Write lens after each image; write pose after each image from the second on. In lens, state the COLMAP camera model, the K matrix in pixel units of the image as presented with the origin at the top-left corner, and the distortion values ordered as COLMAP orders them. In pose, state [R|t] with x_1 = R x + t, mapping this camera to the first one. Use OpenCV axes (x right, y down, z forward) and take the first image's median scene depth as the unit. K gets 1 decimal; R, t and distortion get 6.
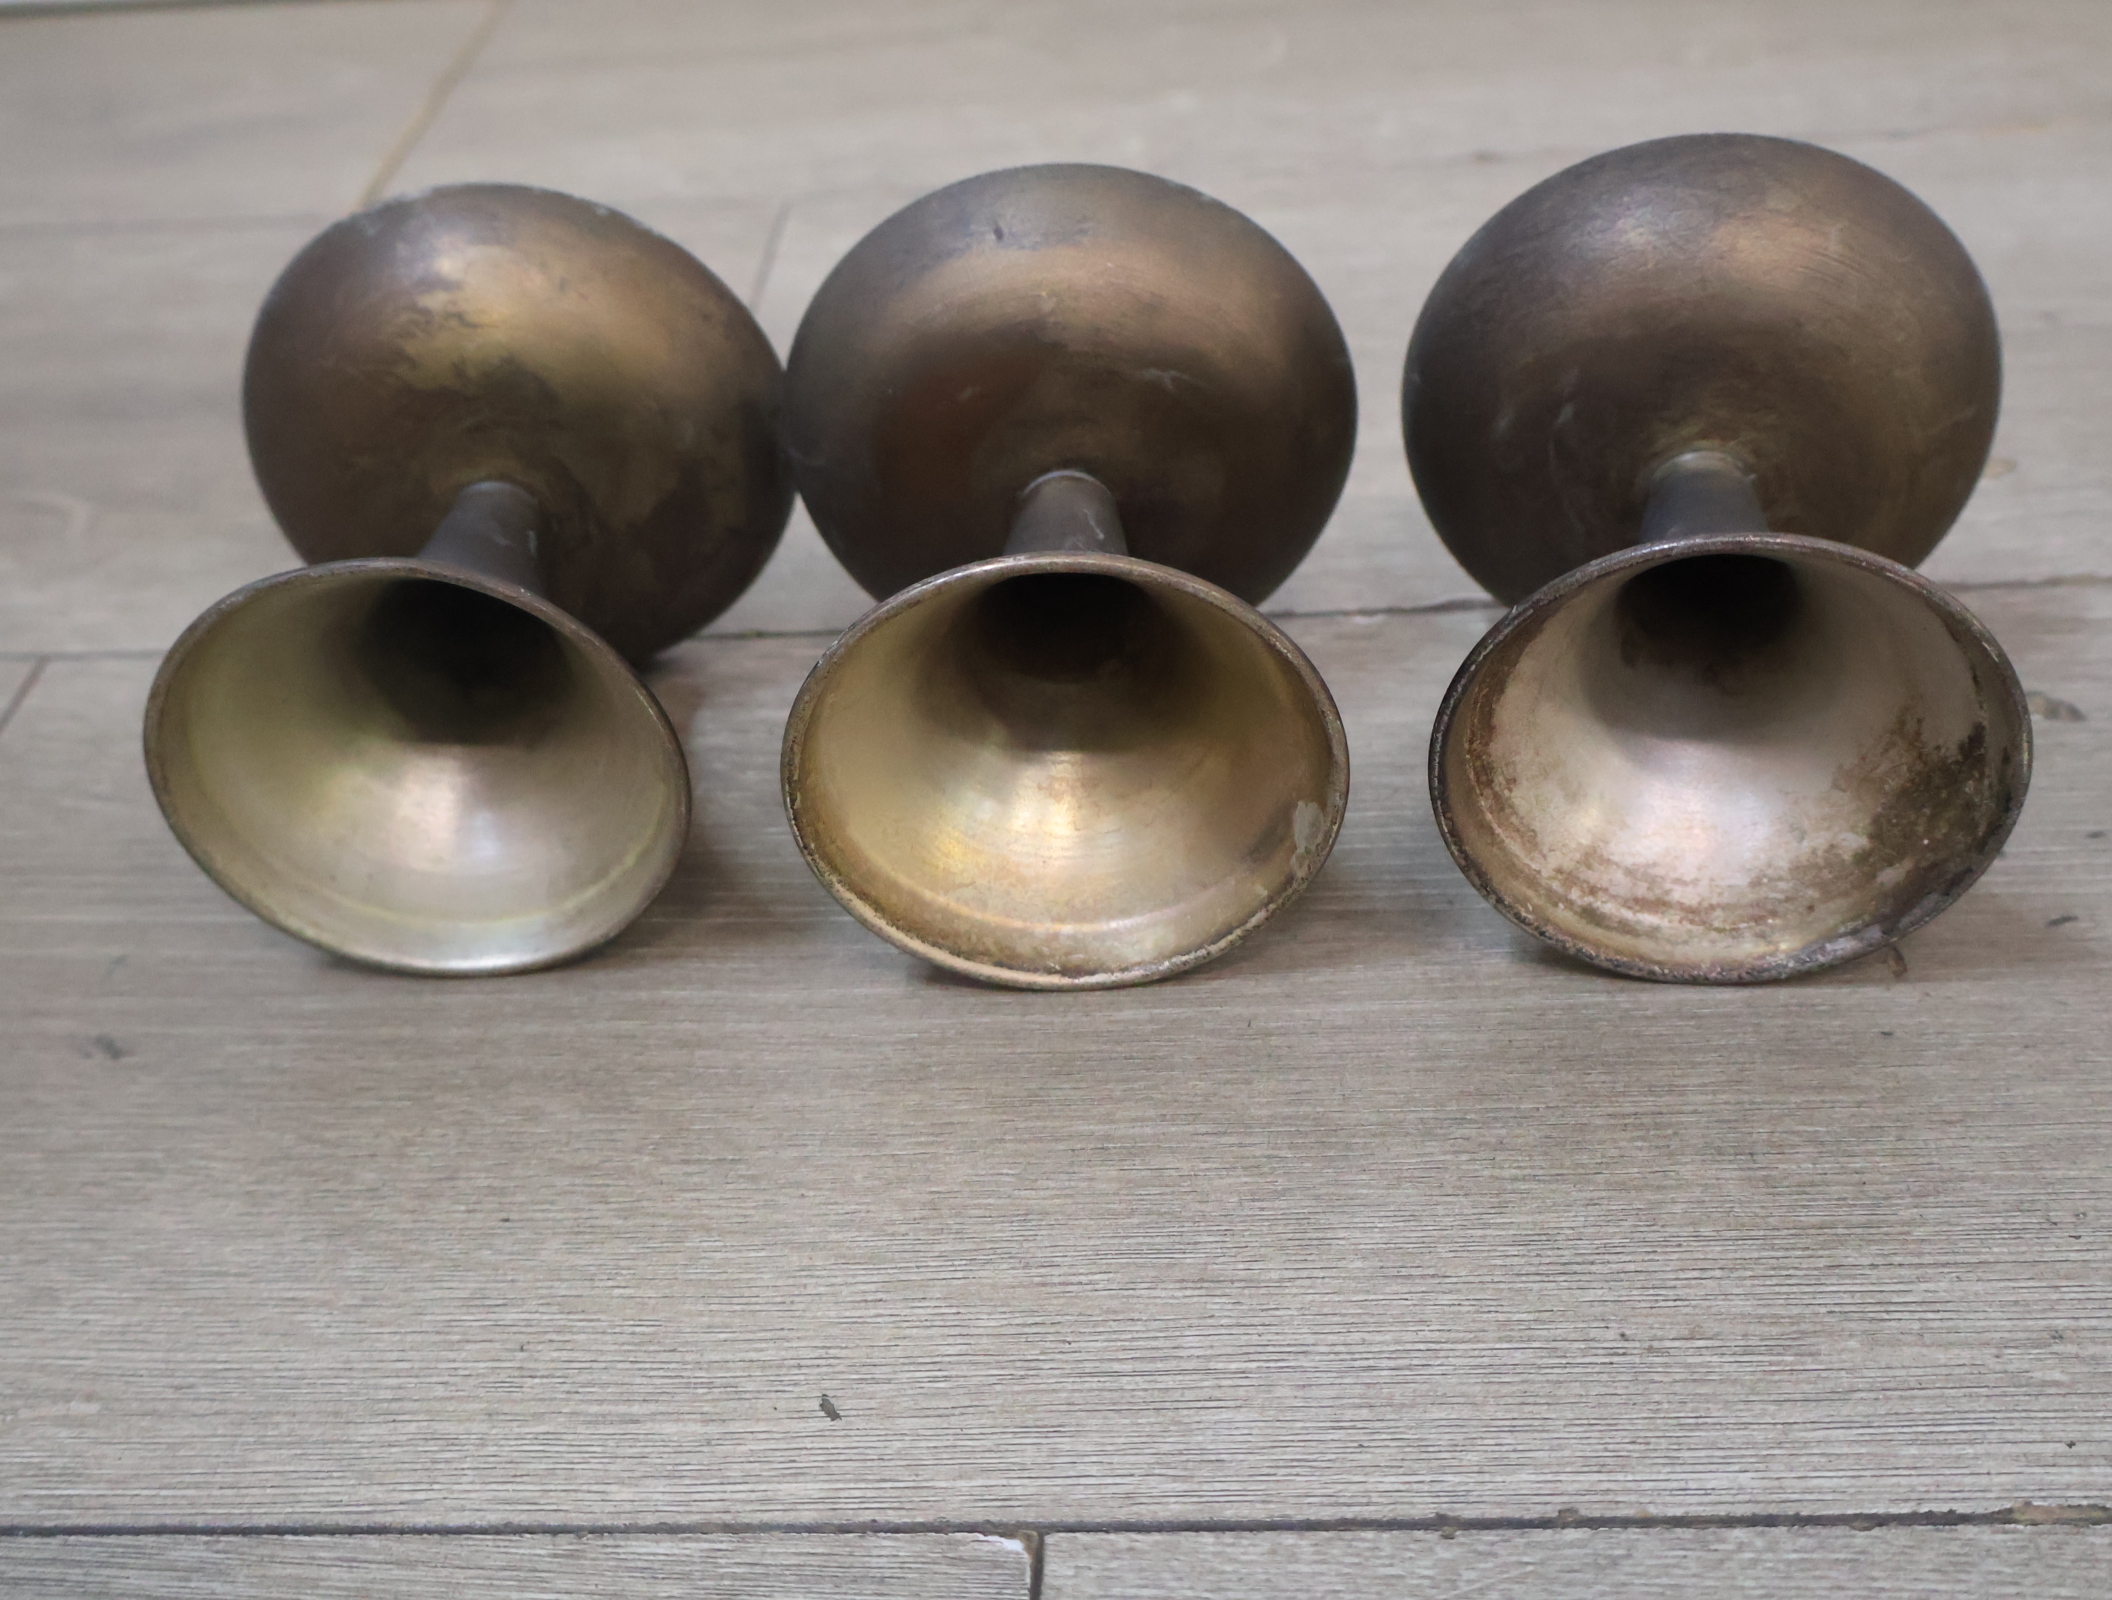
lens RADIAL K [[2581.0, 0, 1045.3], [0, 2581.0, 807.6], [0, 0, 1]] dist [0.003648, 0.000000]
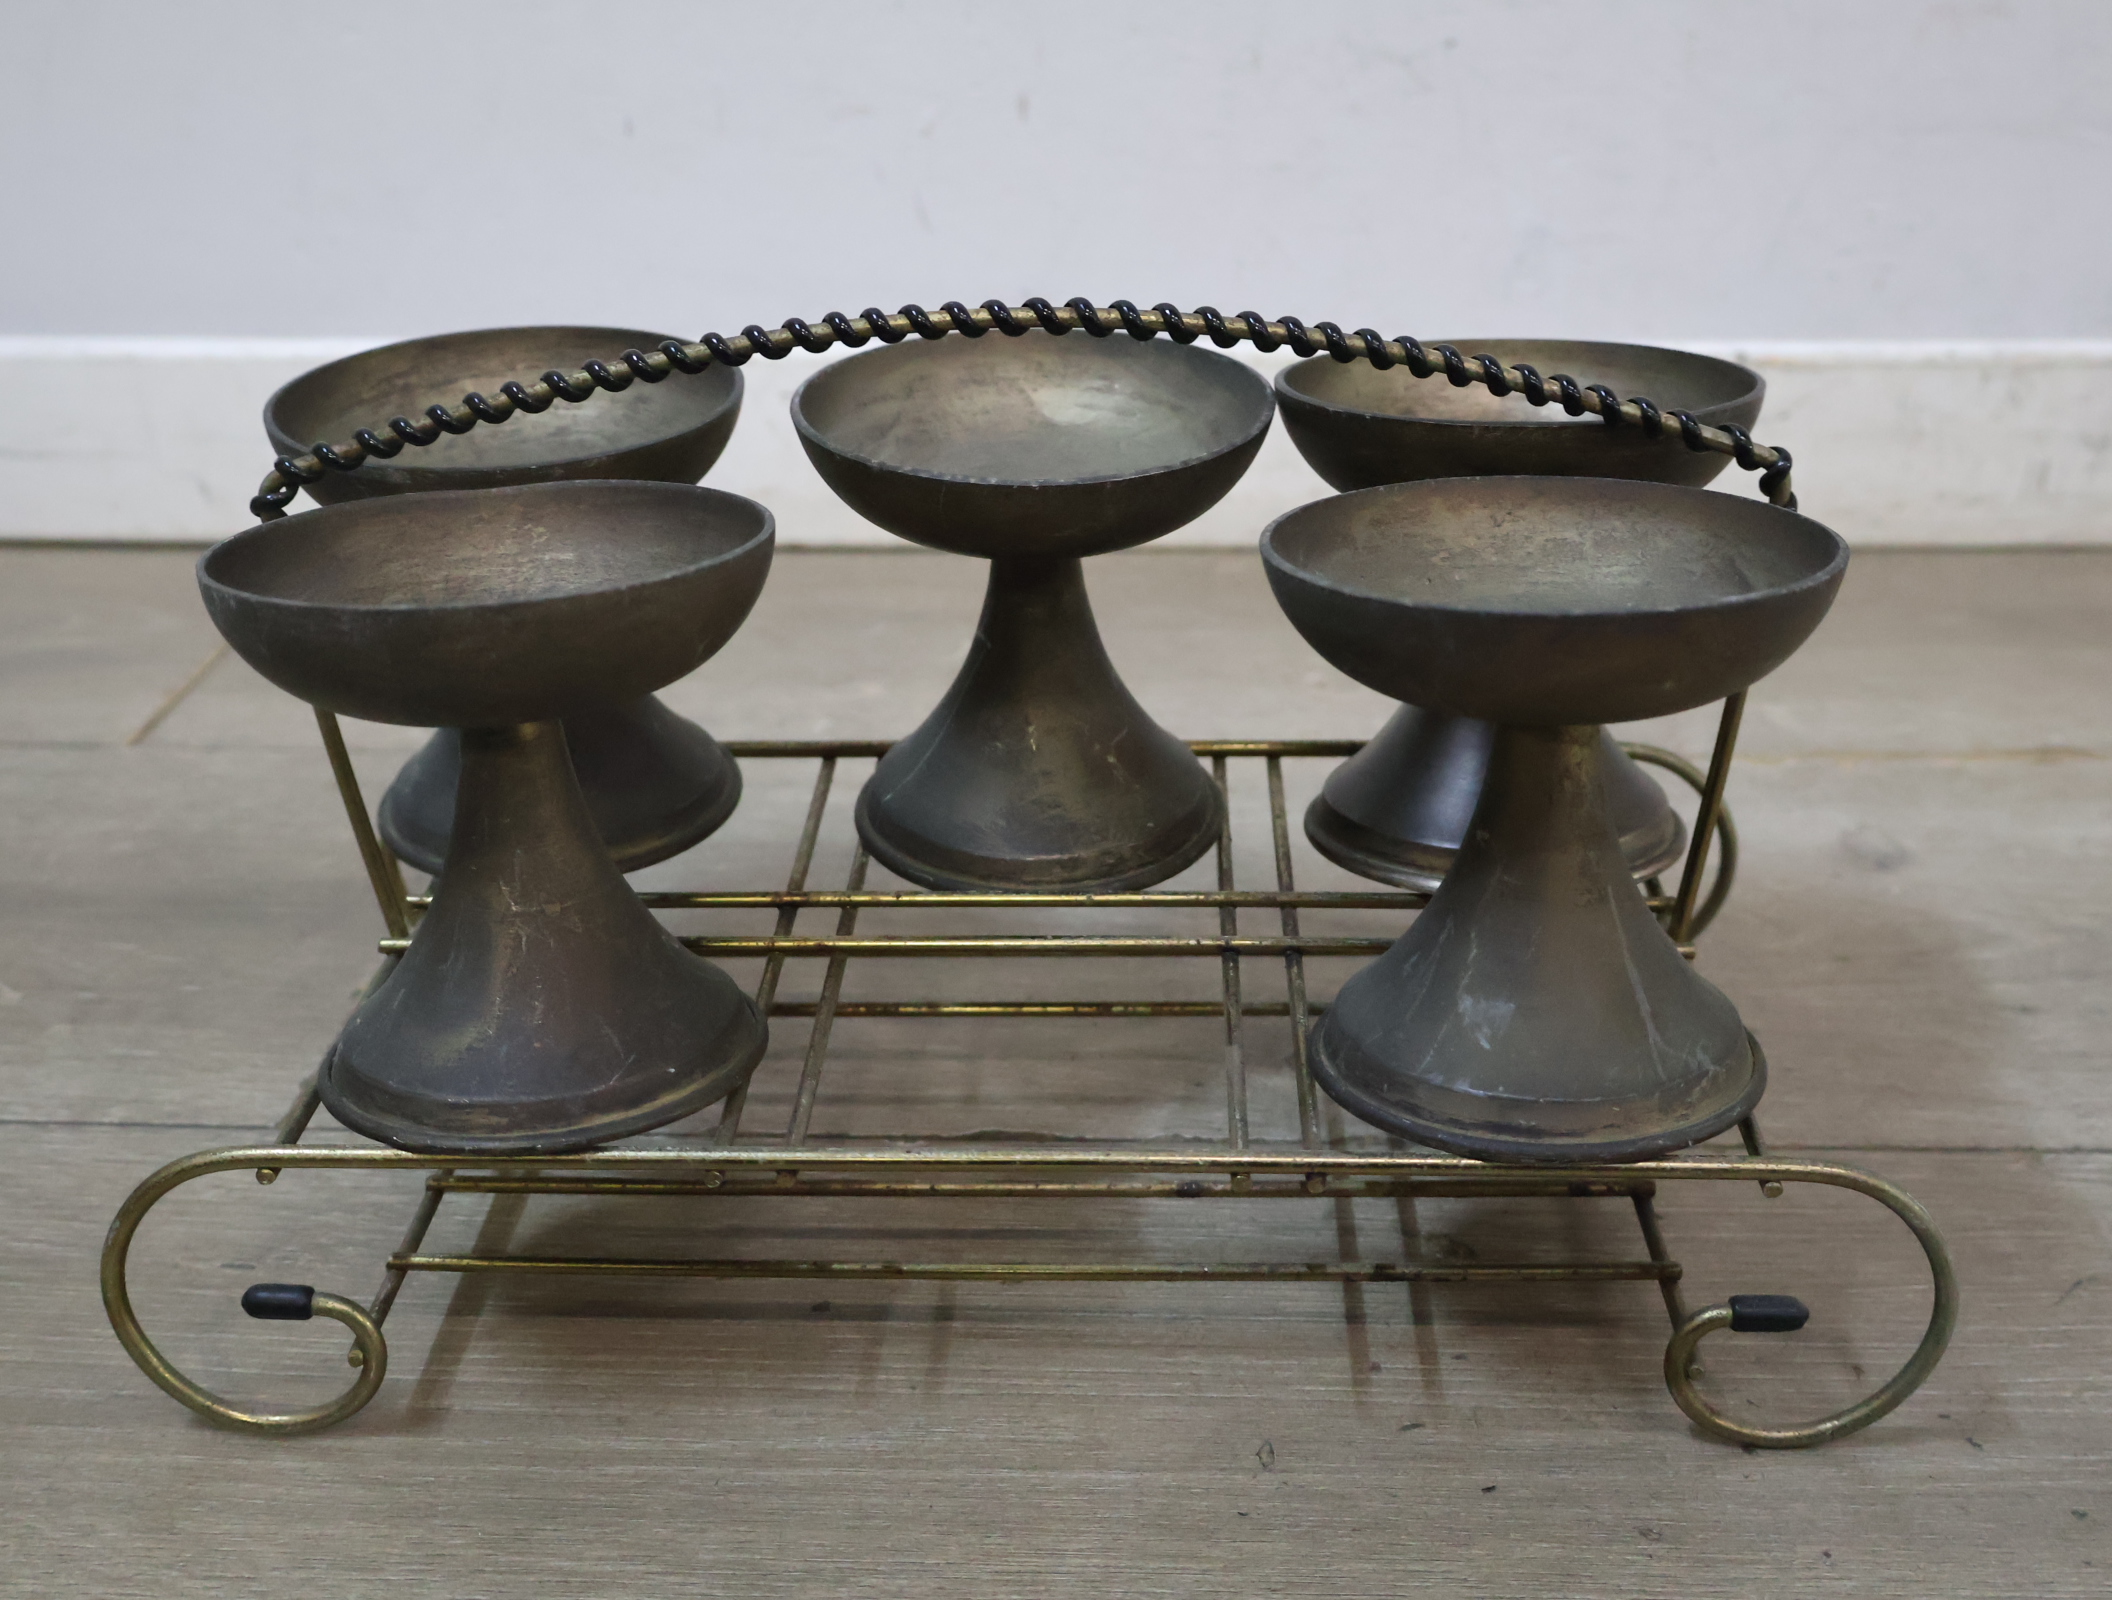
lens RADIAL K [[2581.0, 0, 1050.2], [0, 2581.0, 794.3], [0, 0, 1]] dist [0.003648, 0.000000]
pose [[0.997722, 0.058507, 0.033580, 0.184581], [-0.050240, 0.976644, -0.208910, 0.017351], [-0.045018, 0.206747, 0.977358, -0.231210]]
